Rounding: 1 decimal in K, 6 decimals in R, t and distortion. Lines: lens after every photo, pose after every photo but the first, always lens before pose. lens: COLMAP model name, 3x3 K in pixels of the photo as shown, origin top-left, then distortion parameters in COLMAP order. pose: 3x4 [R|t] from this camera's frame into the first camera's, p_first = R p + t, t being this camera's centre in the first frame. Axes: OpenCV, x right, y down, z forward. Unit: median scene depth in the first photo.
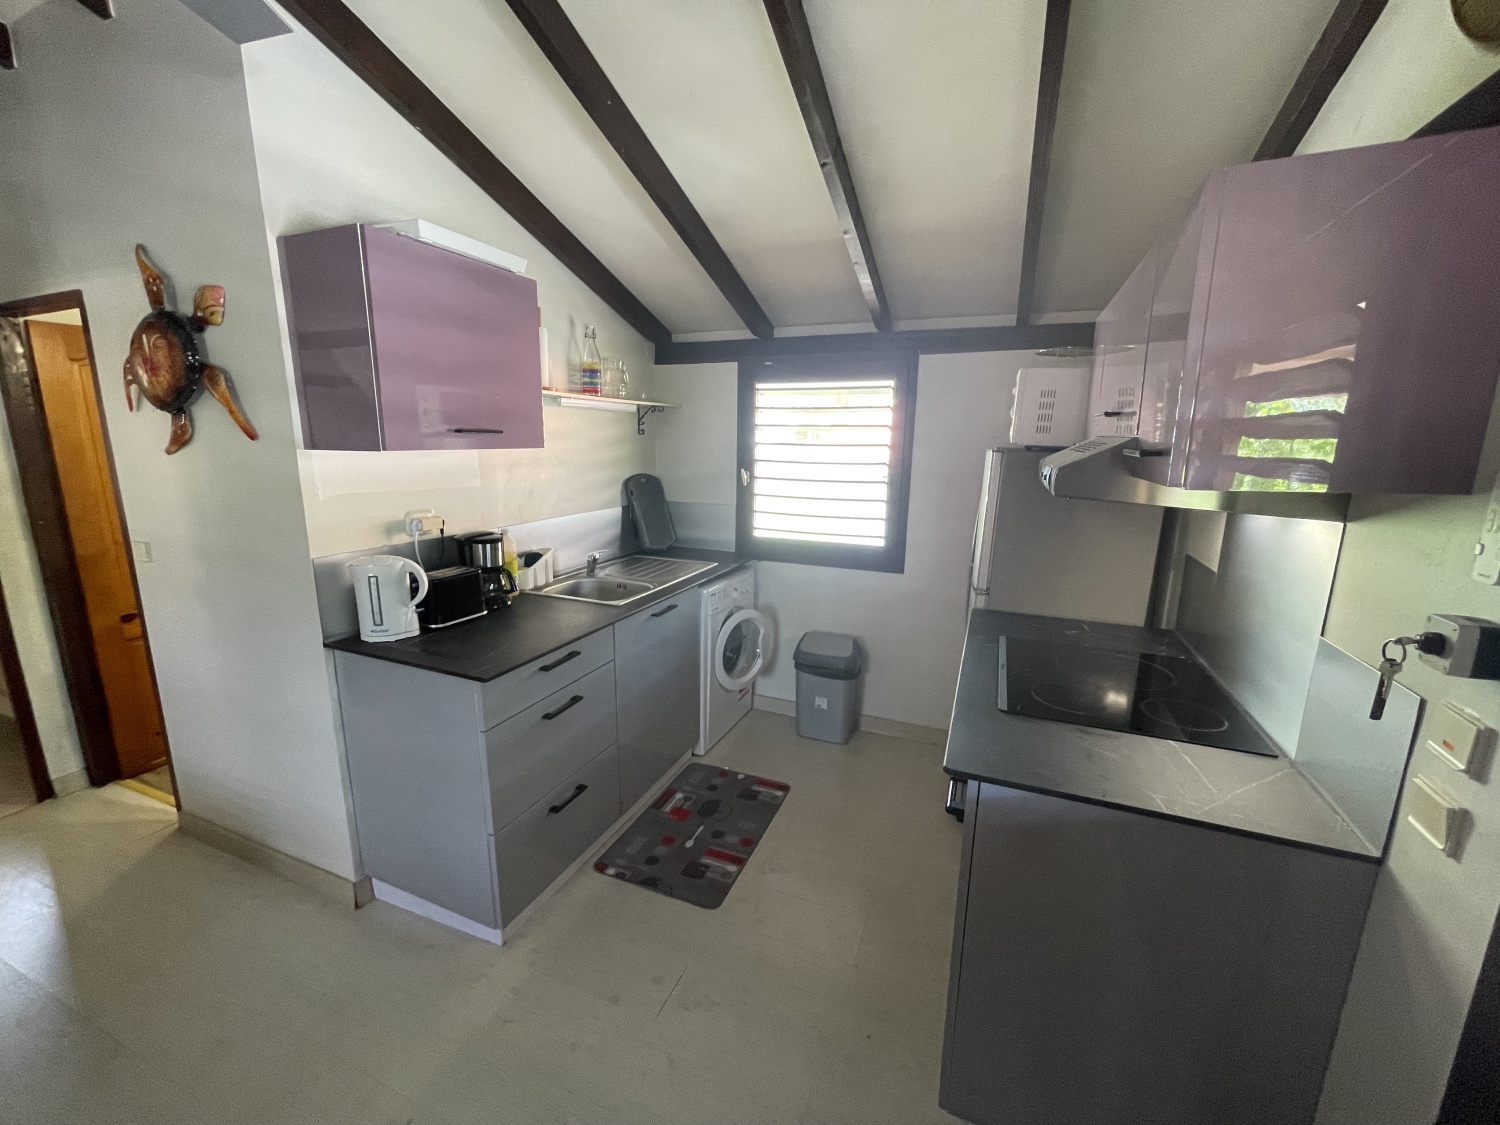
lens RADIAL K [[609.7, 0, 750.0], [0, 609.7, 562.5], [0, 0, 1]] dist [-0.000188, -0.000062]
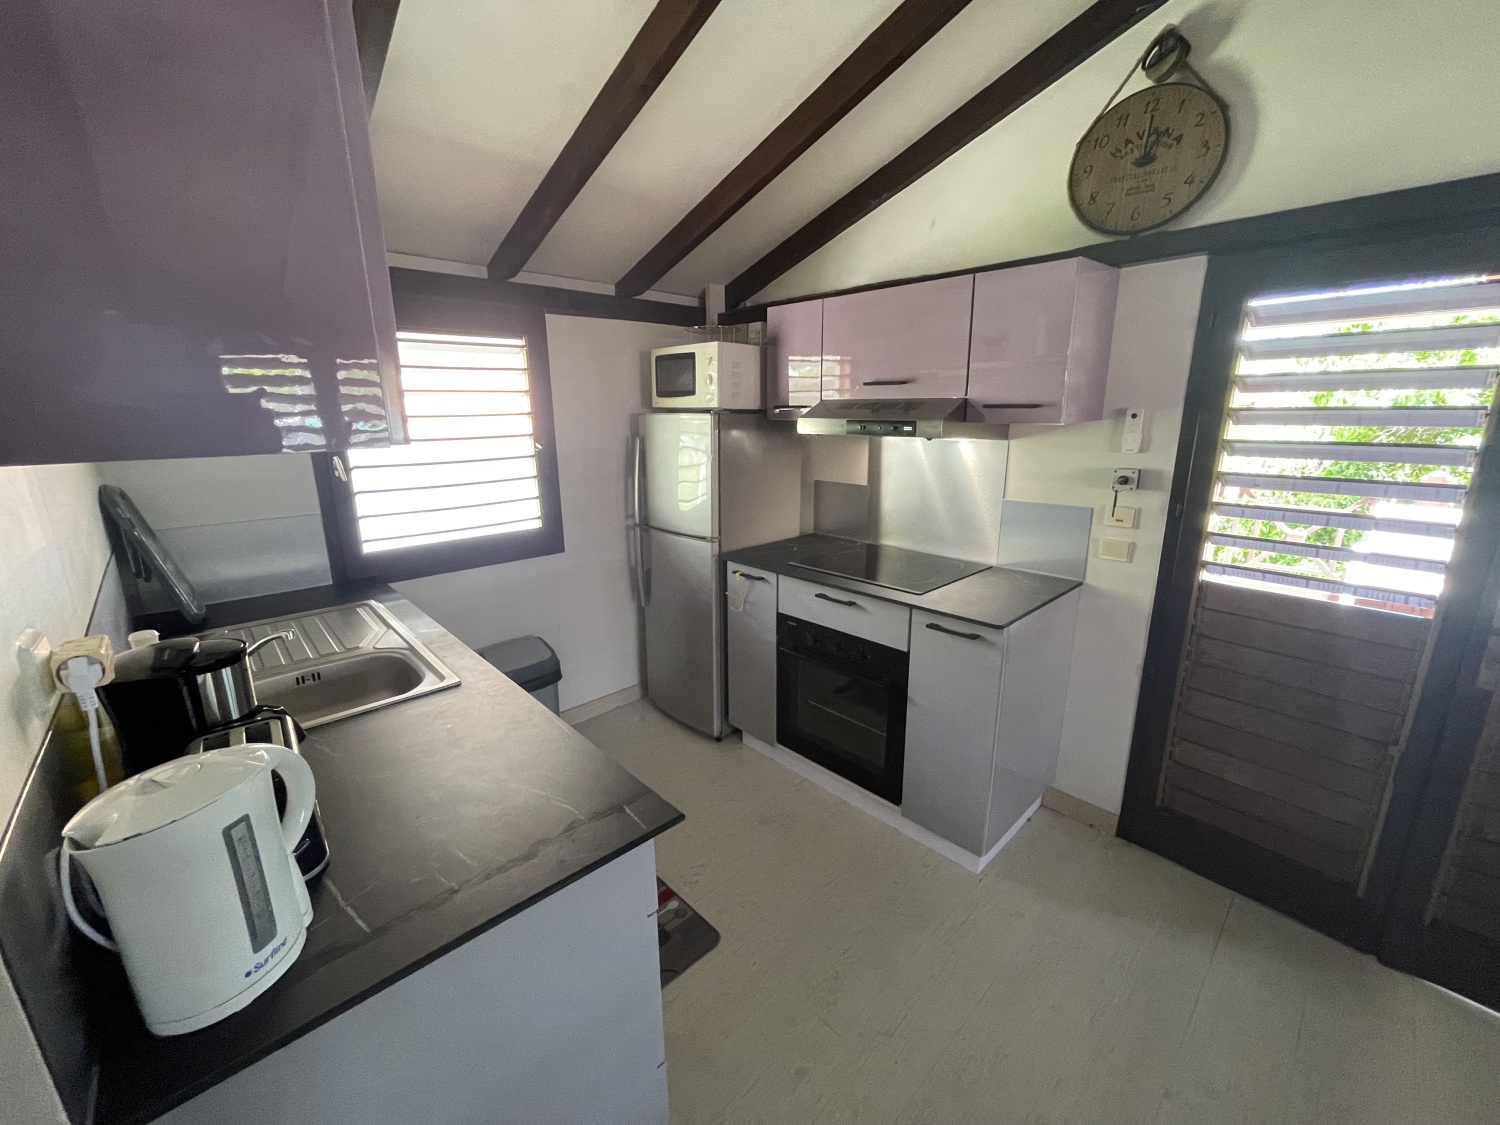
lens RADIAL K [[599.1, 0, 750.0], [0, 599.1, 562.5], [0, 0, 1]] dist [0.014670, 0.000035]
pose [[0.419999, -0.245950, 0.873561, -0.452297], [0.199267, 0.964078, 0.175630, -0.072971], [-0.885378, 0.100308, 0.453921, 0.338222]]
